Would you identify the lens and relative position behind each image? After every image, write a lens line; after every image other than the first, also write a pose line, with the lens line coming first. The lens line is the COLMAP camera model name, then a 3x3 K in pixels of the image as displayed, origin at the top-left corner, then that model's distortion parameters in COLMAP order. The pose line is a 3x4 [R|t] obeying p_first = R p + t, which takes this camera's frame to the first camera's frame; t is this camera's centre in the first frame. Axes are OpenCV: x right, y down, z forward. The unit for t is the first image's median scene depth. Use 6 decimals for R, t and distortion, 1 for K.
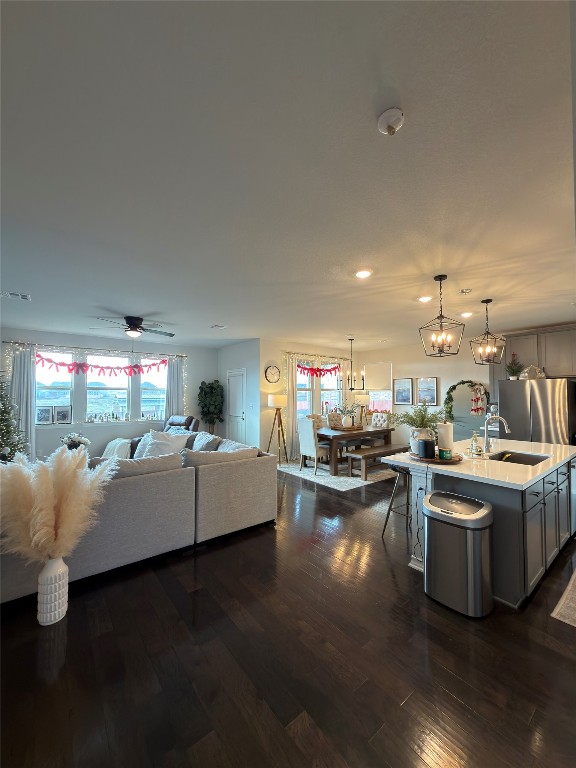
lens RADIAL K [[304.7, 0, 286.5], [0, 304.7, 383.9], [0, 0, 1]] dist [0.000667, -0.000673]
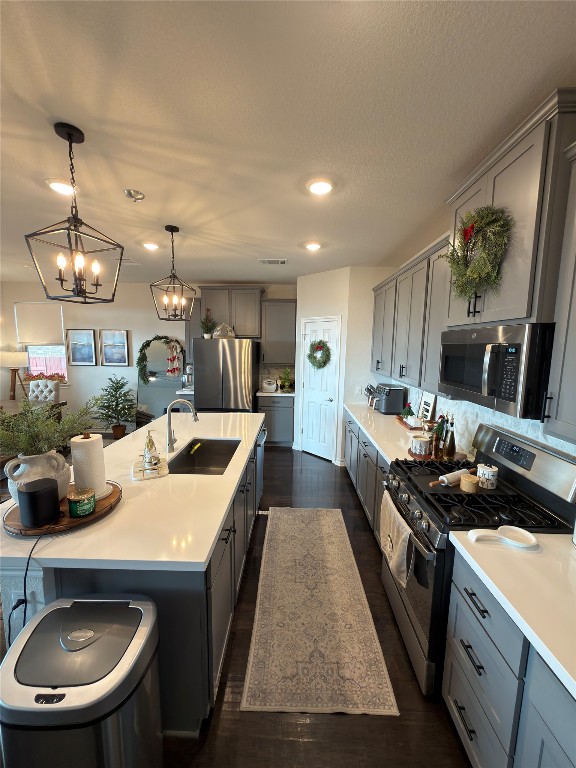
lens RADIAL K [[304.7, 0, 288.6], [0, 304.7, 382.6], [0, 0, 1]] dist [0.000667, -0.000673]
pose [[0.634819, -0.091768, 0.767192, 0.160451], [-0.037998, 0.988013, 0.149623, -0.023377], [-0.771726, -0.124135, 0.623723, 0.194634]]
